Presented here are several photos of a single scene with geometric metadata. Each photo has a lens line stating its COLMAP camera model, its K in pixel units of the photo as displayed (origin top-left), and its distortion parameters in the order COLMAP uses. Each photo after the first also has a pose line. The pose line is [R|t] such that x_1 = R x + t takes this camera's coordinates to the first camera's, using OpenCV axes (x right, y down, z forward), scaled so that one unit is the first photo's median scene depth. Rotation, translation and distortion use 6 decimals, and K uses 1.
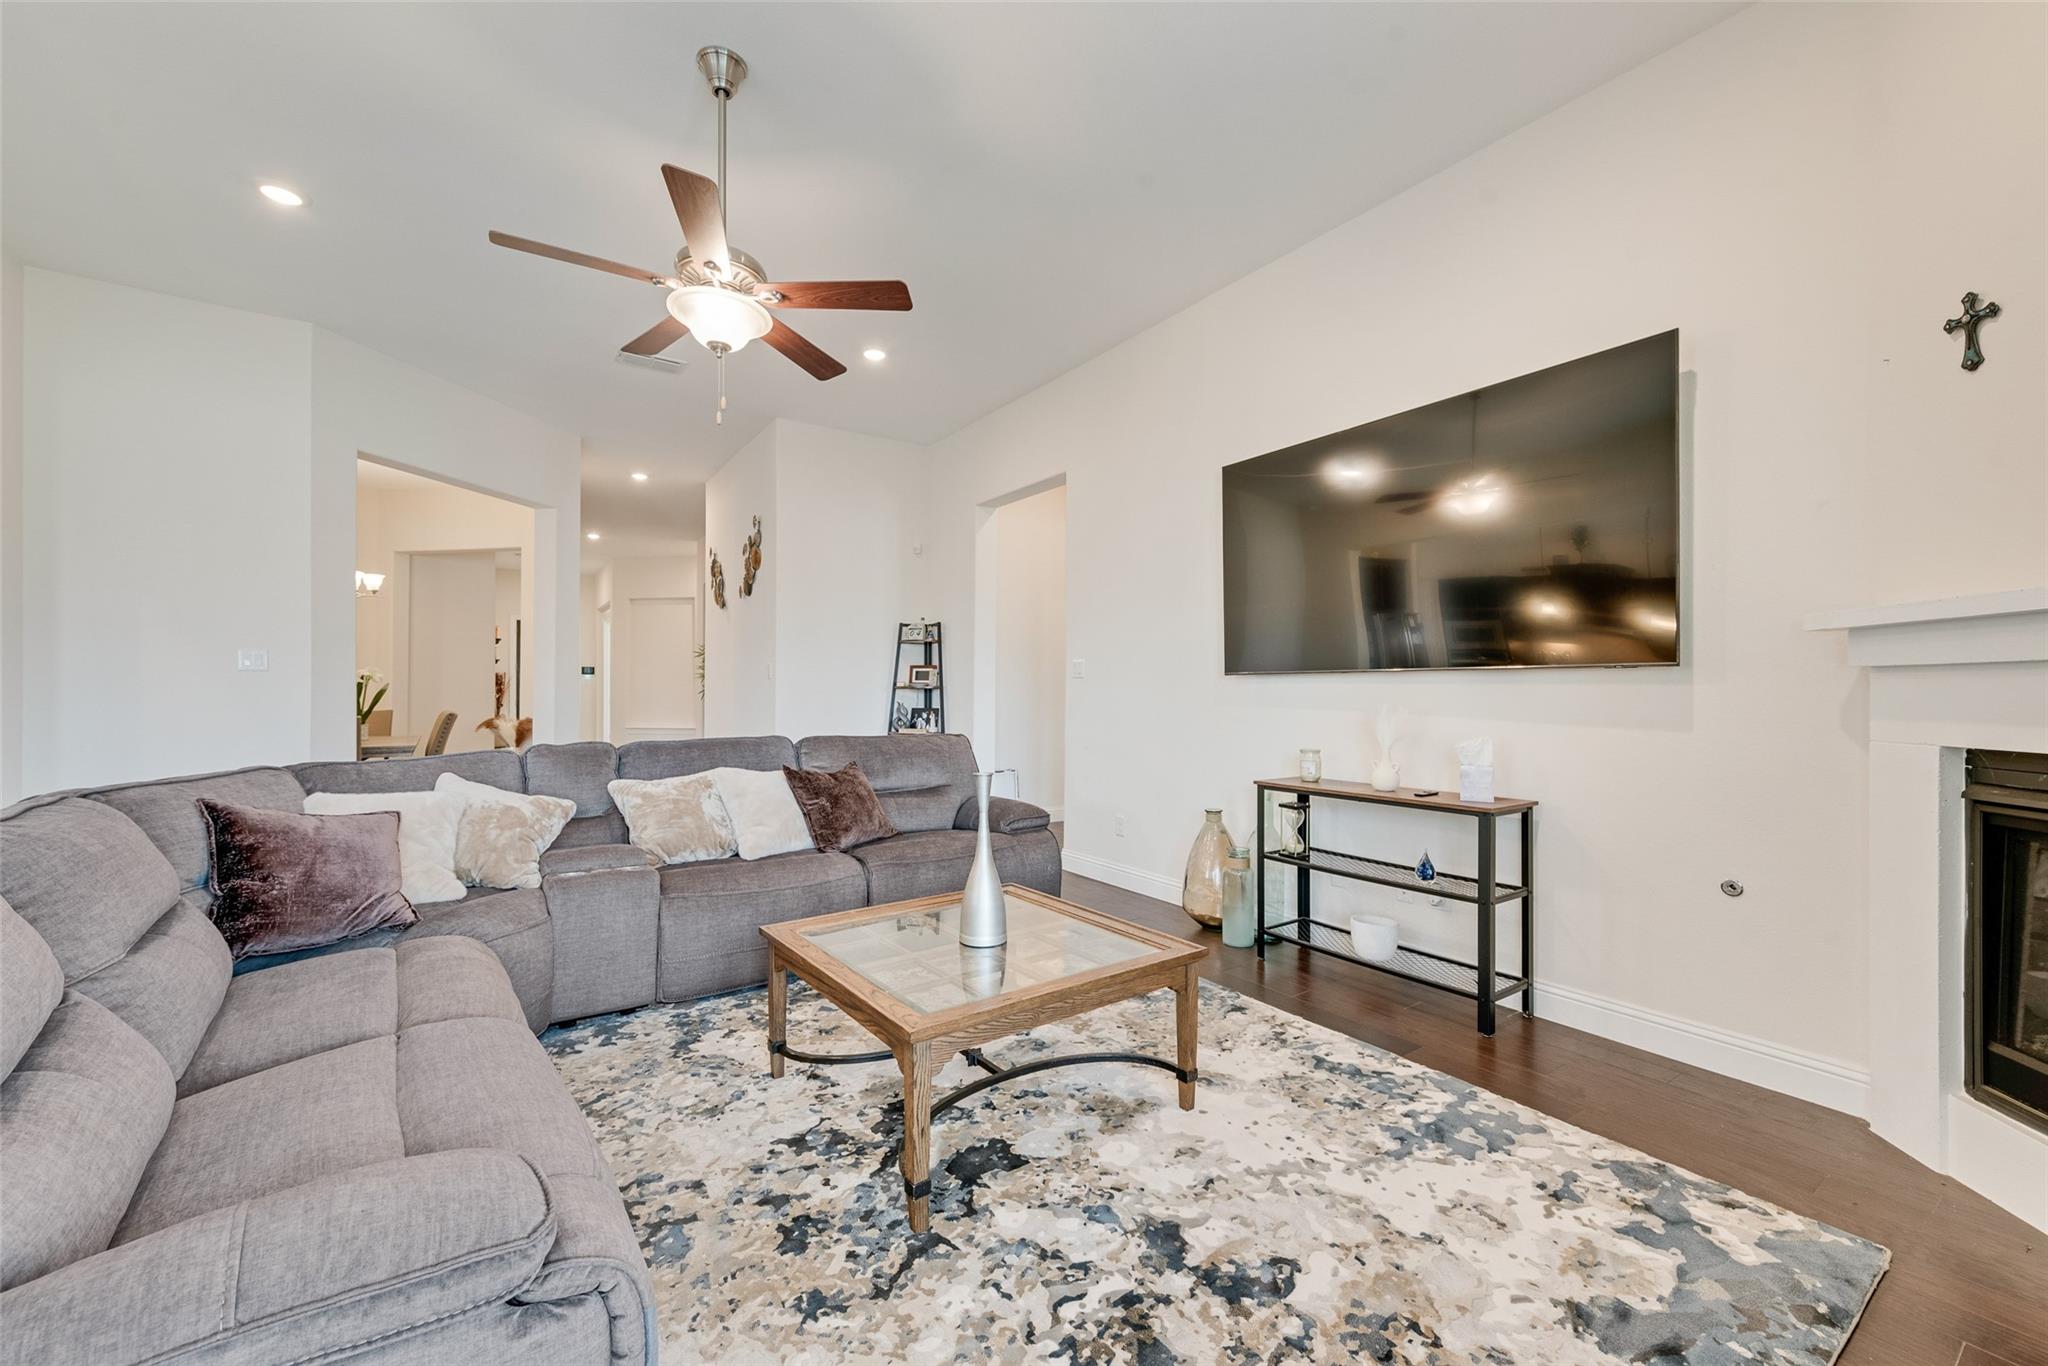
lens RADIAL K [[808.8, 0, 1021.4], [0, 808.8, 692.9], [0, 0, 1]] dist [0.021172, -0.006020]
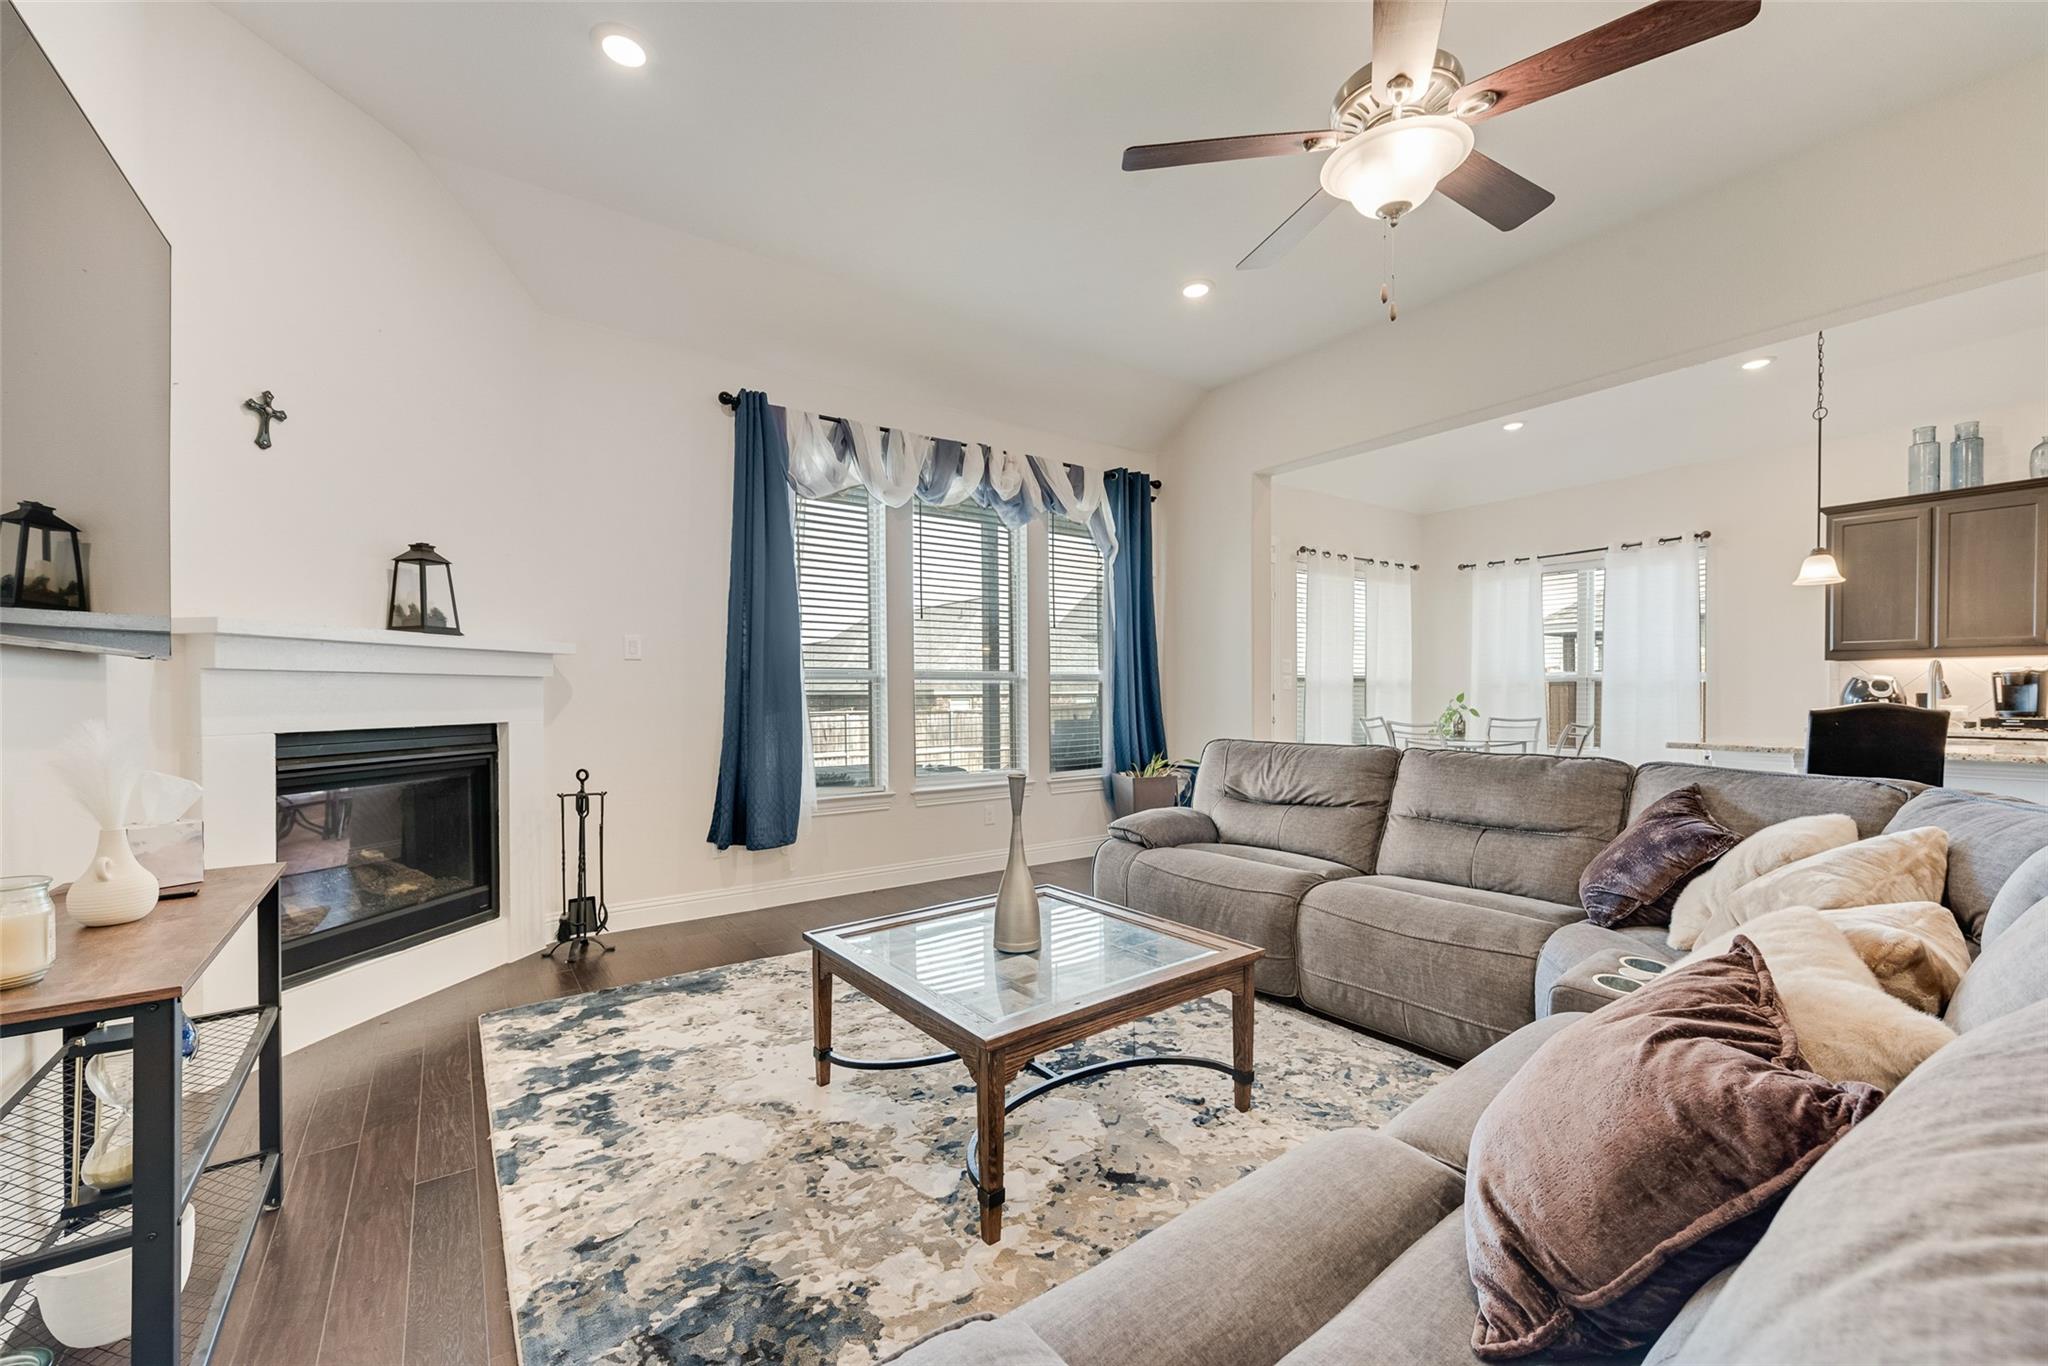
lens RADIAL K [[808.8, 0, 1021.4], [0, 808.8, 692.9], [0, 0, 1]] dist [0.021172, -0.006020]
pose [[-0.999805, 0.000681, -0.019756, -0.028515], [0.000567, 0.999983, 0.005770, -0.004196], [0.019759, 0.005757, -0.999788, 1.725748]]
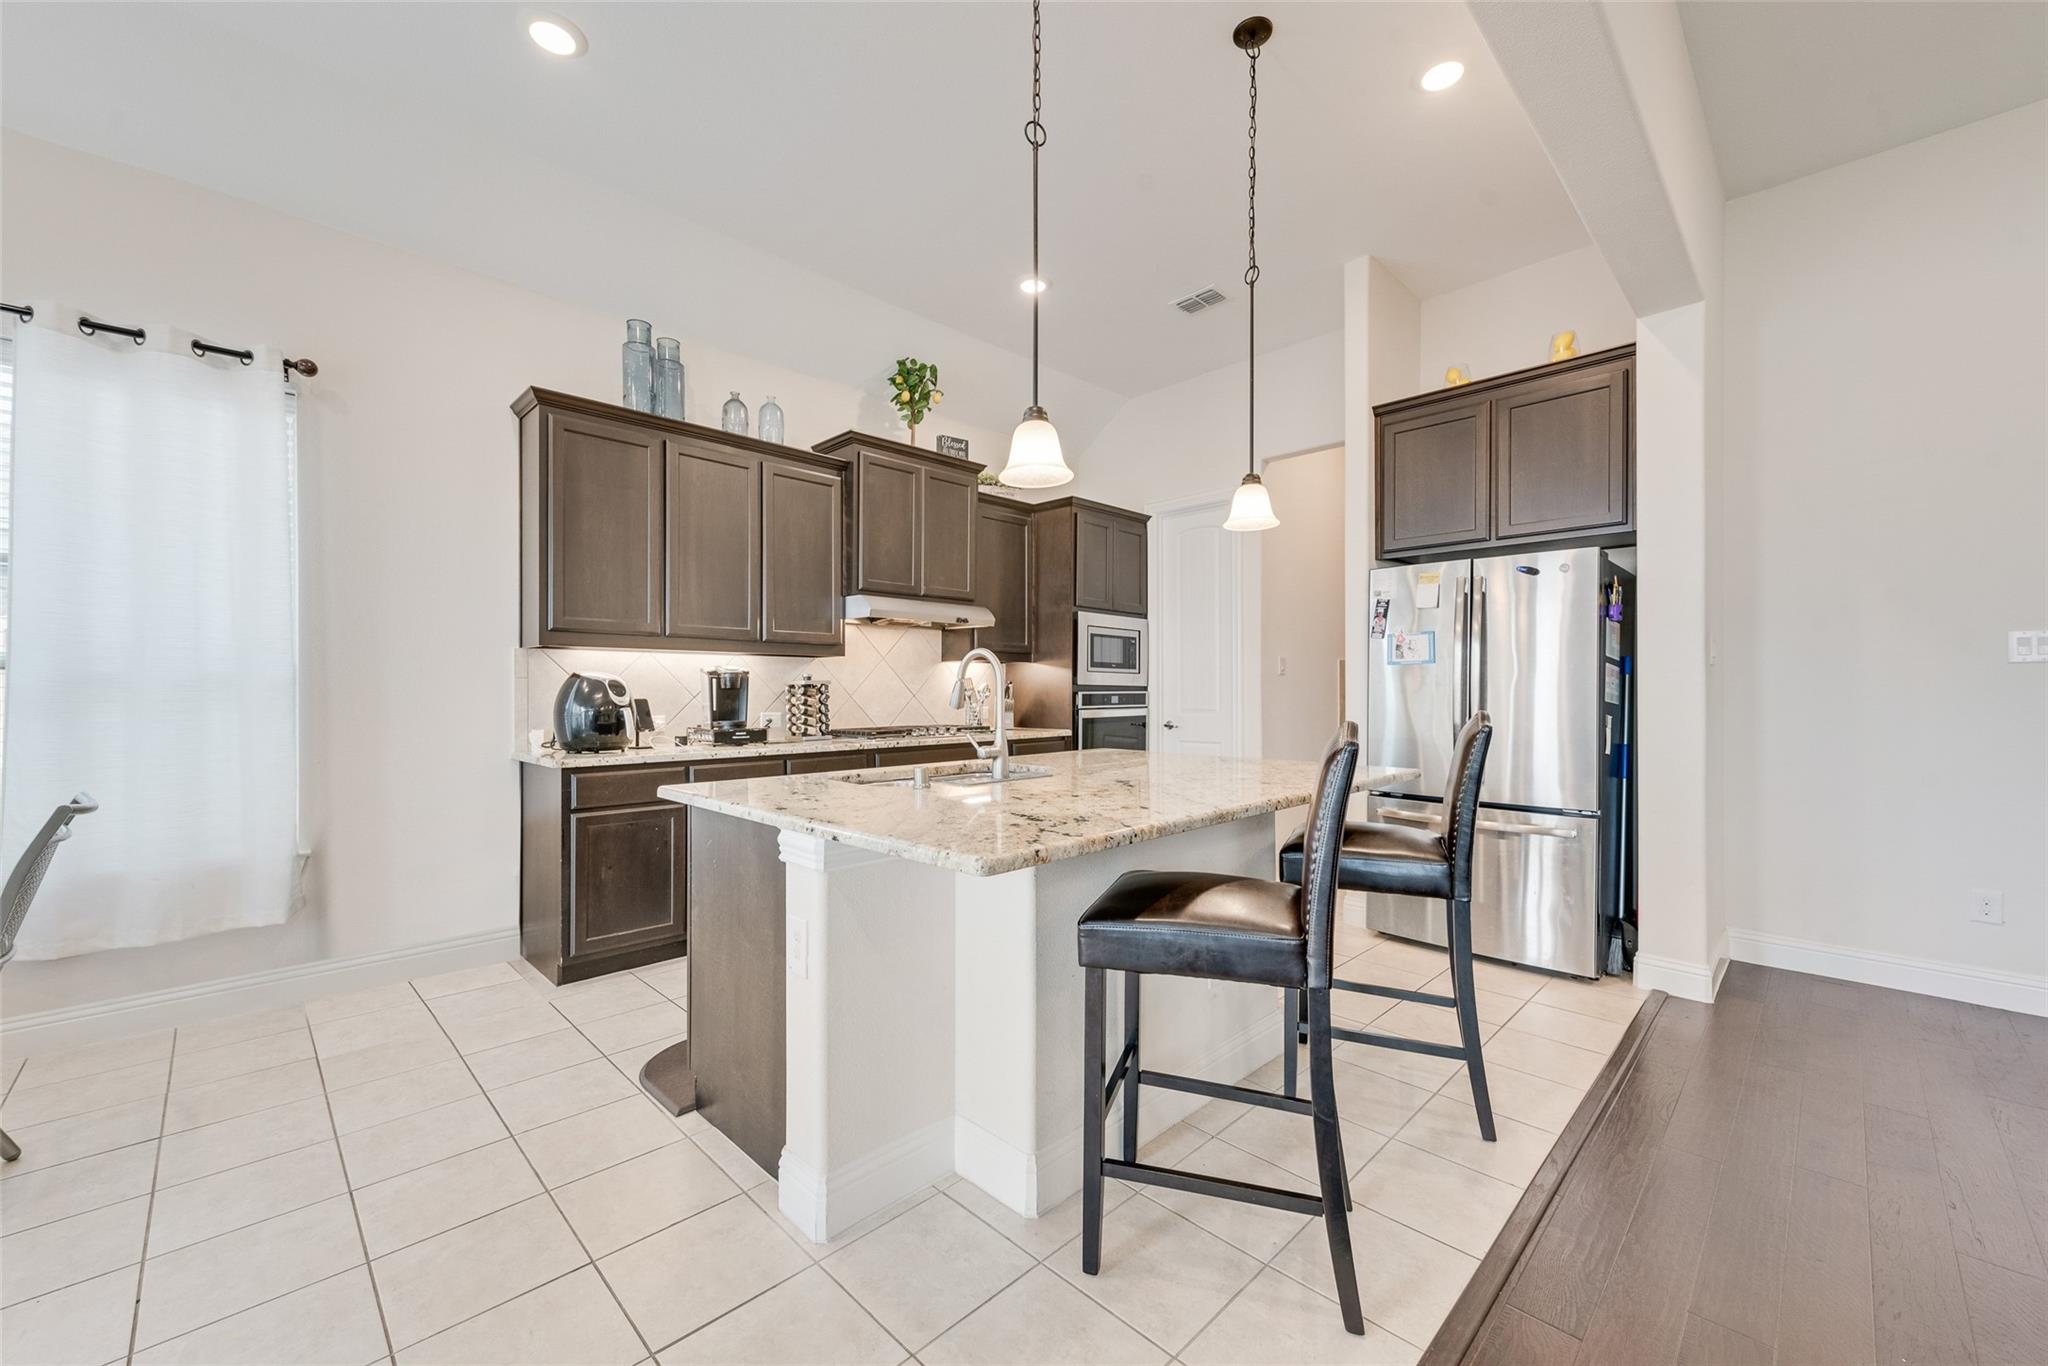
lens RADIAL K [[808.8, 0, 1021.4], [0, 808.8, 692.9], [0, 0, 1]] dist [0.021172, -0.006020]
pose [[0.176634, -0.000734, -0.984276, -0.763881], [-0.002070, 0.999997, -0.001117, -0.001109], [0.984274, 0.002234, 0.176632, 0.178238]]
